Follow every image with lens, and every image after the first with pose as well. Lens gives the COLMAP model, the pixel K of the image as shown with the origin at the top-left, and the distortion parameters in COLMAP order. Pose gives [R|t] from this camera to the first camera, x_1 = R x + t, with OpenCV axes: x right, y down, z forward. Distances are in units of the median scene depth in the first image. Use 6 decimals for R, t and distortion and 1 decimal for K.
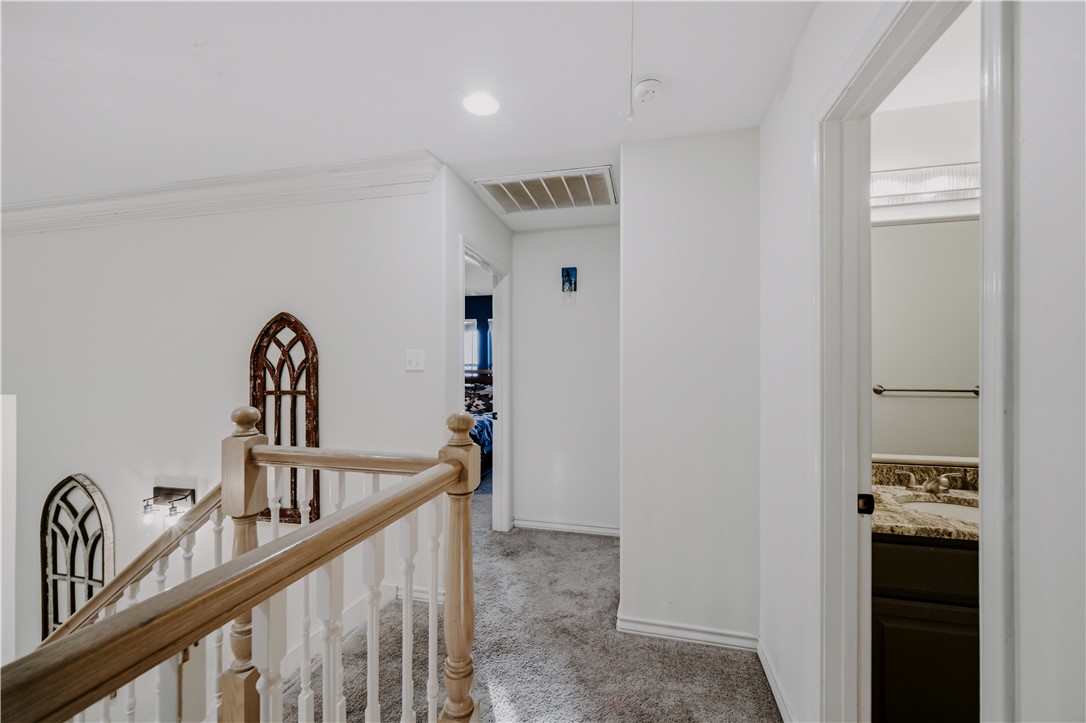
lens RADIAL K [[431.9, 0, 541.4], [0, 431.9, 366.4], [0, 0, 1]] dist [-0.000284, -0.000016]
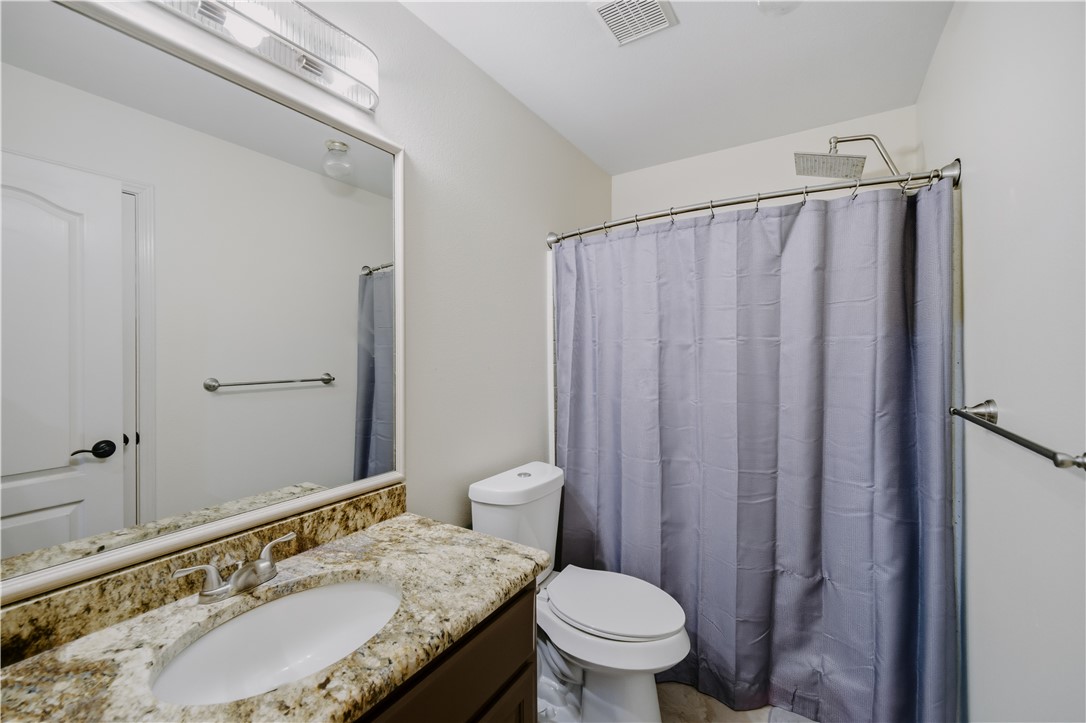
lens RADIAL K [[431.9, 0, 542.7], [0, 431.9, 357.0], [0, 0, 1]] dist [-0.000284, -0.000016]
pose [[0.317934, -0.008826, 0.948072, 0.497180], [0.002782, 0.999961, 0.008376, 0.007329], [-0.948109, -0.000026, 0.317946, 0.468231]]
